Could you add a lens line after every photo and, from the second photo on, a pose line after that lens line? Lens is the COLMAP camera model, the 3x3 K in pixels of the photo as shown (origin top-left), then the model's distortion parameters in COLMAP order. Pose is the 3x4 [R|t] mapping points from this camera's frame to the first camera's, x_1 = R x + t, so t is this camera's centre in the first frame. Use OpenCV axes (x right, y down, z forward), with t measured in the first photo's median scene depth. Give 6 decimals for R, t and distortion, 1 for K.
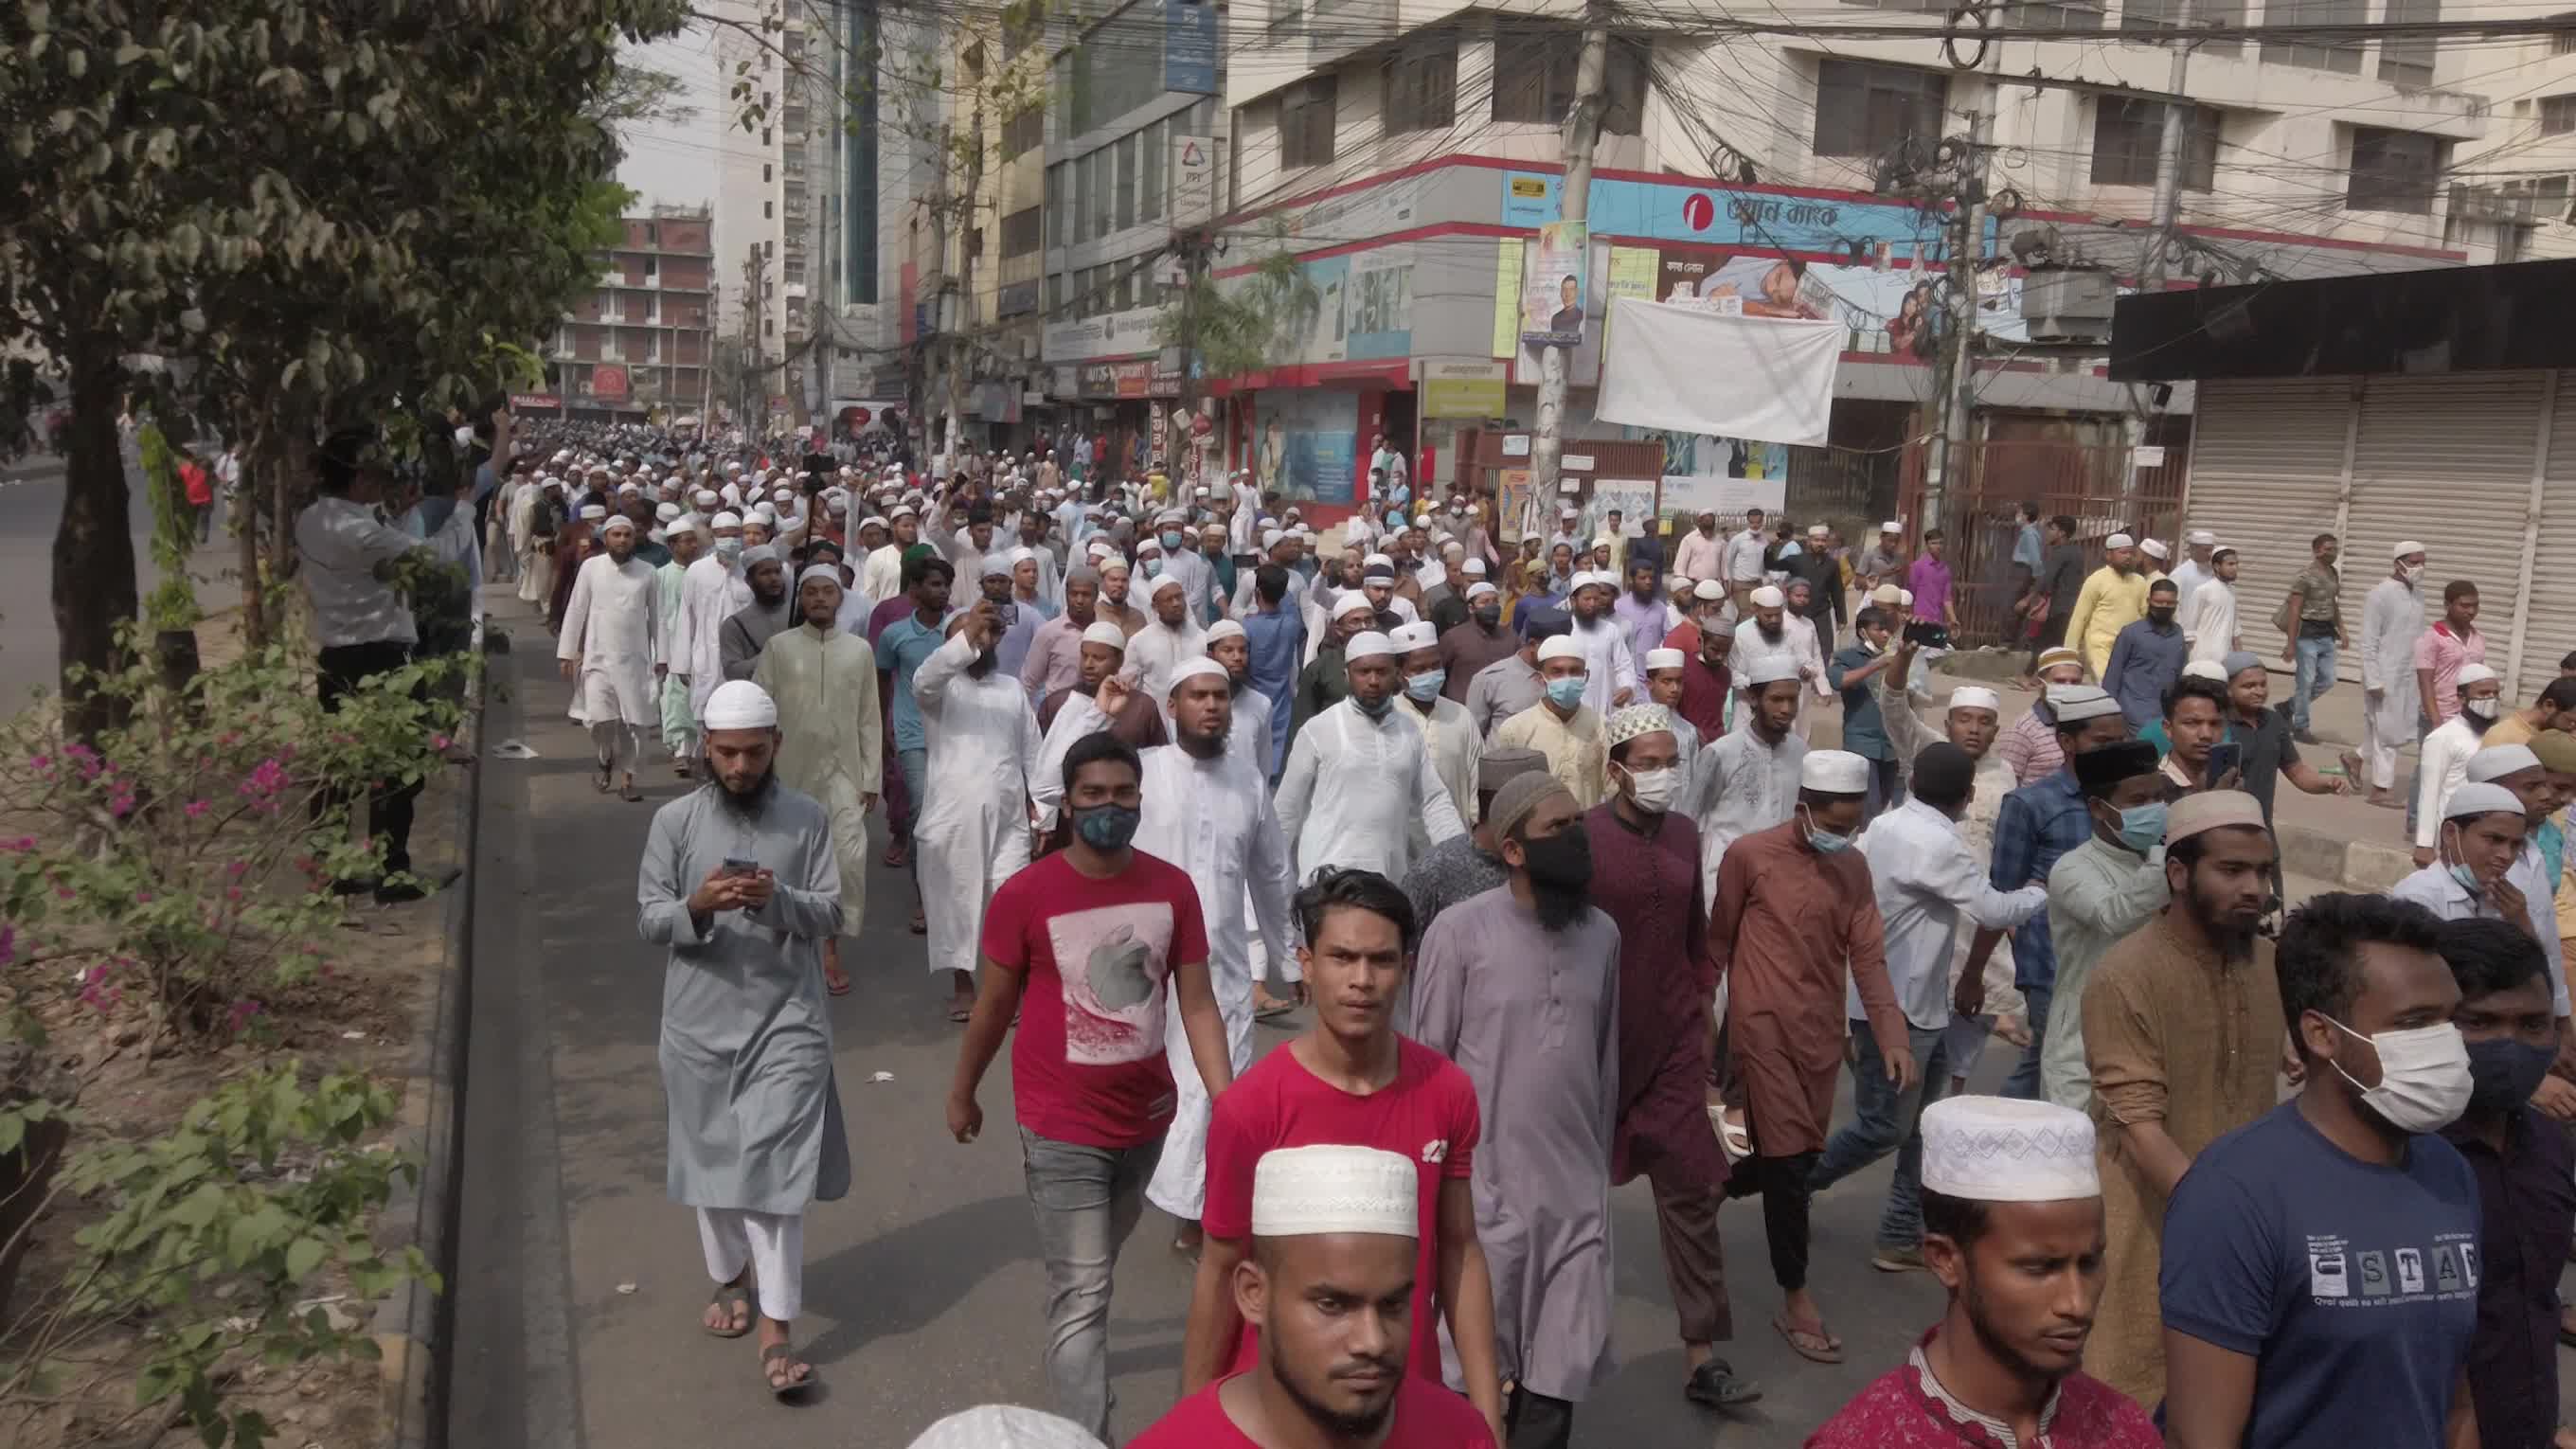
lens RADIAL K [[1997.7, 0, 1282.3], [0, 1997.7, 727.5], [0, 0, 1]] dist [0.075850, -0.082155]
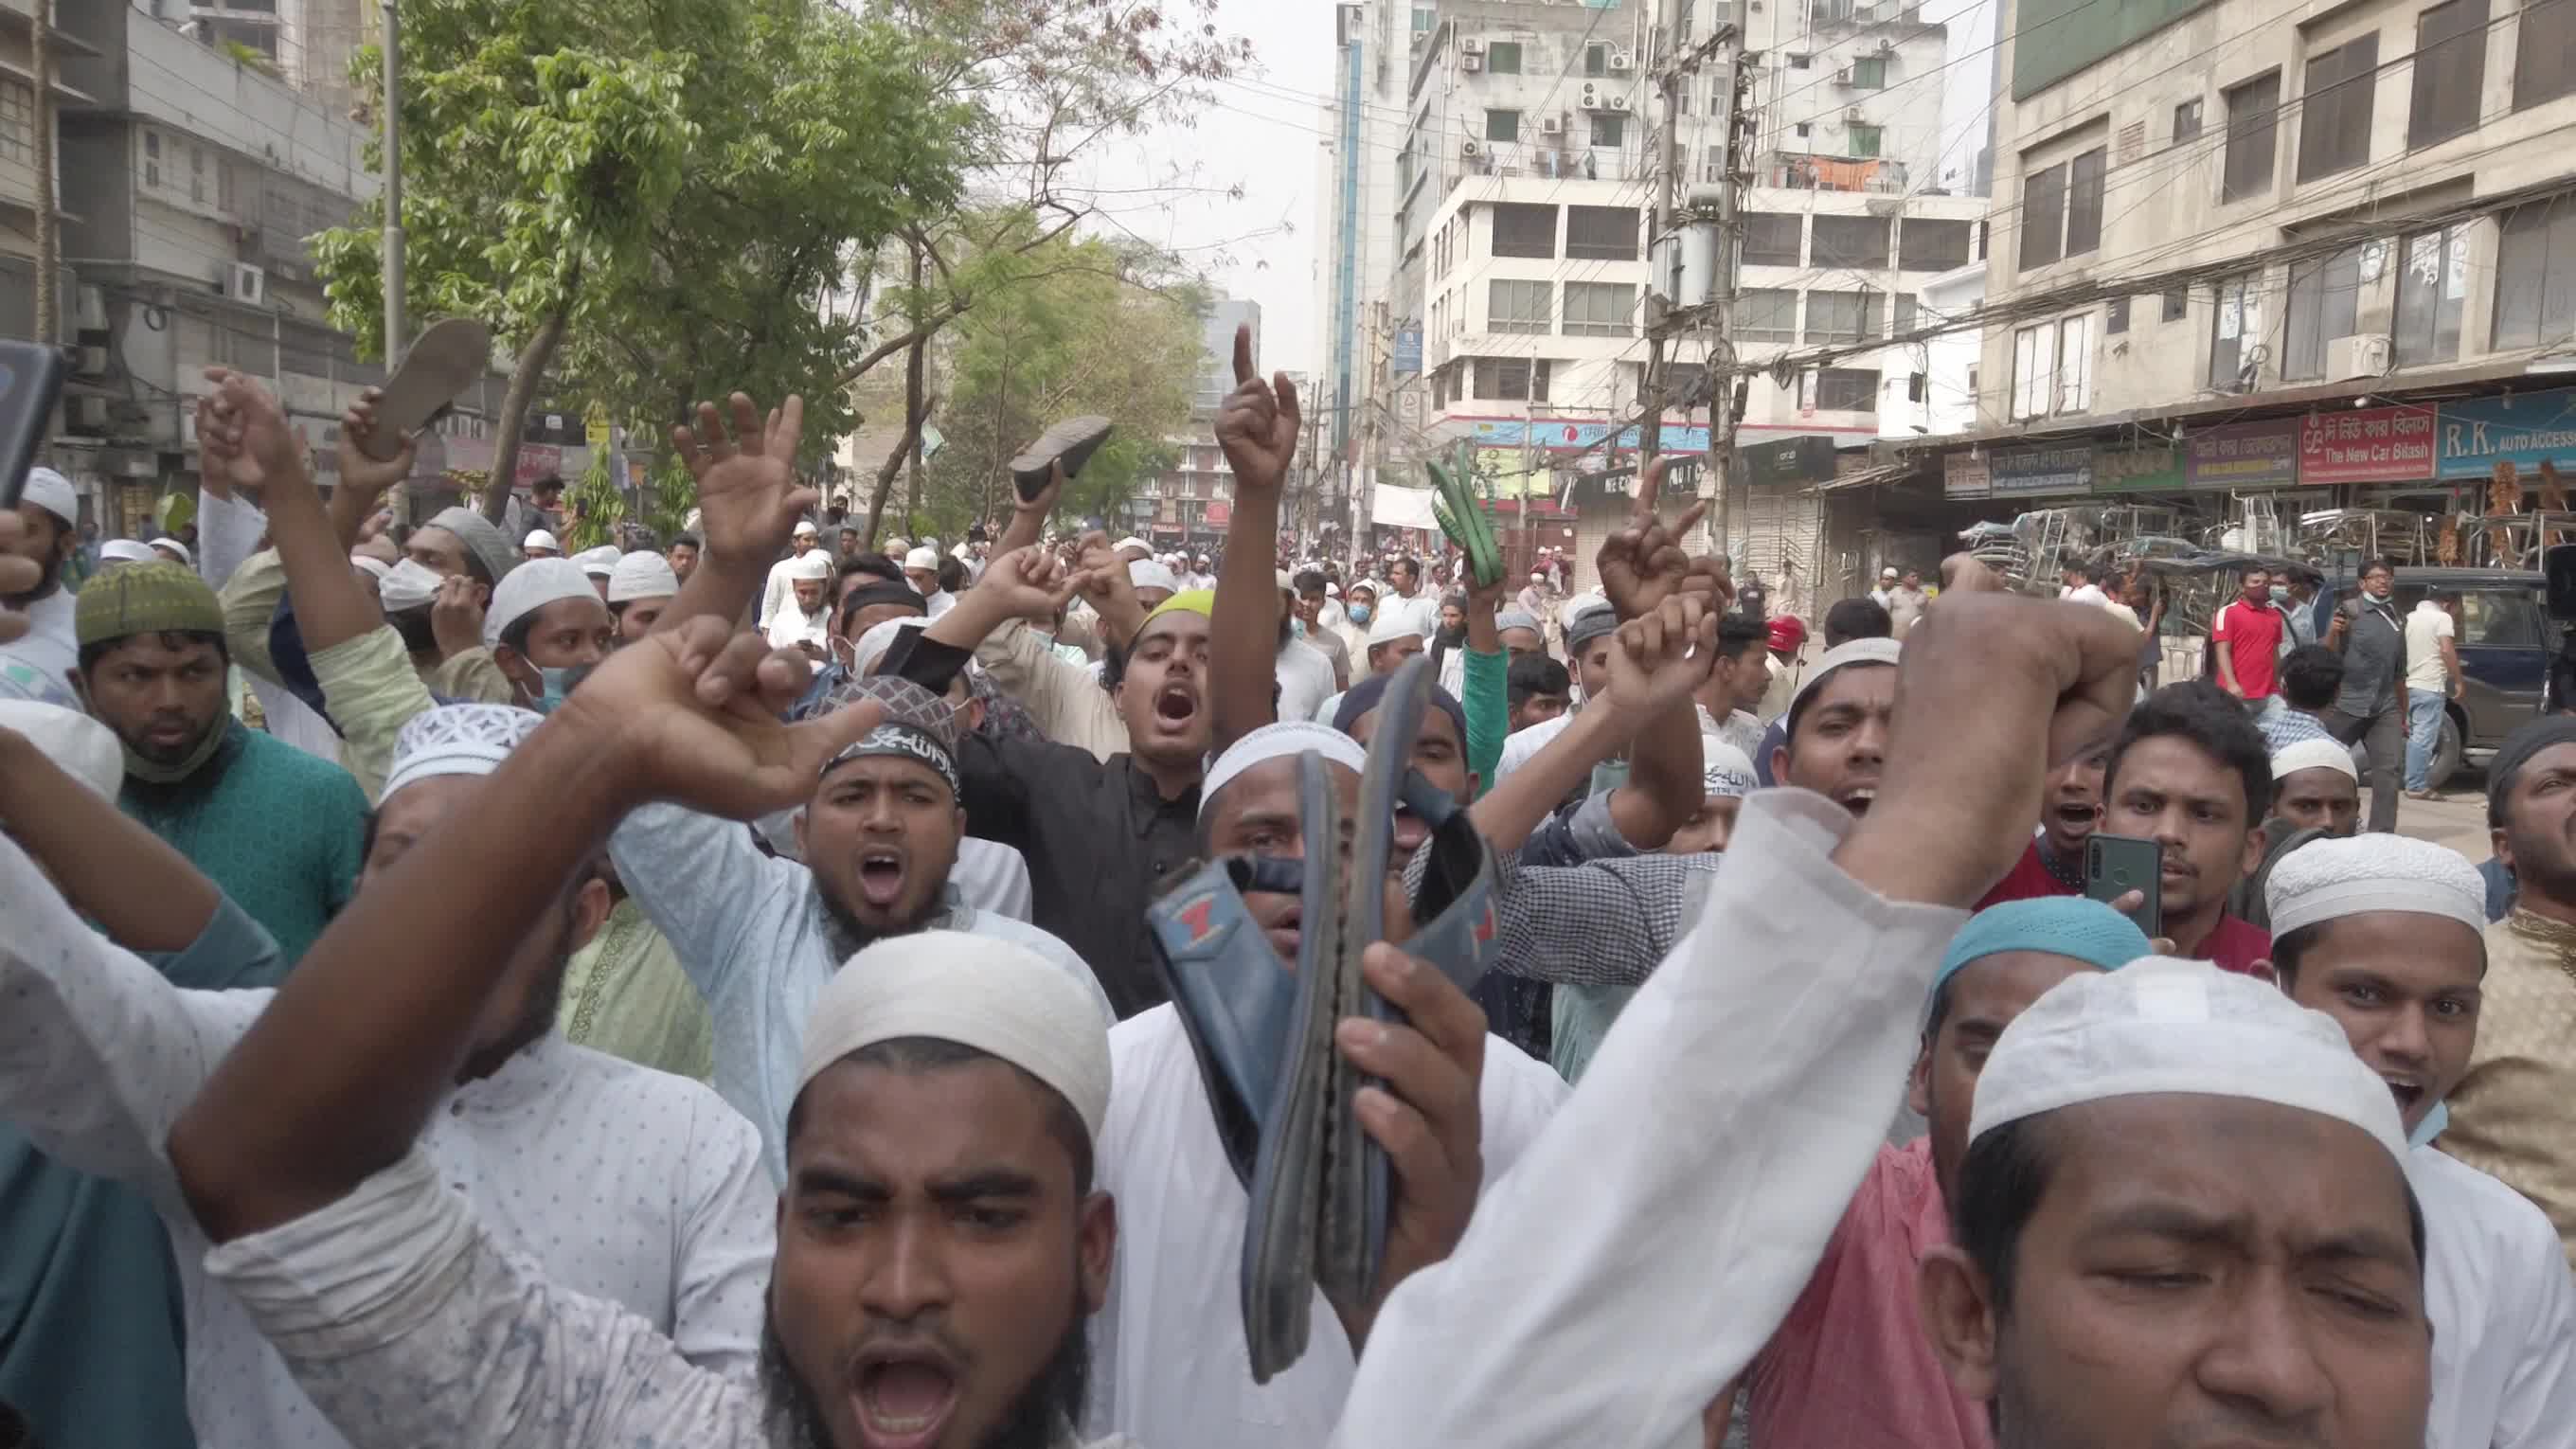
lens RADIAL K [[1997.7, 0, 1282.3], [0, 1997.7, 727.5], [0, 0, 1]] dist [0.075850, -0.082155]
pose [[0.952544, 0.017740, -0.303885, 0.517770], [-0.036287, 0.997799, -0.055496, 0.199944], [0.302232, 0.063889, 0.951091, -1.137783]]
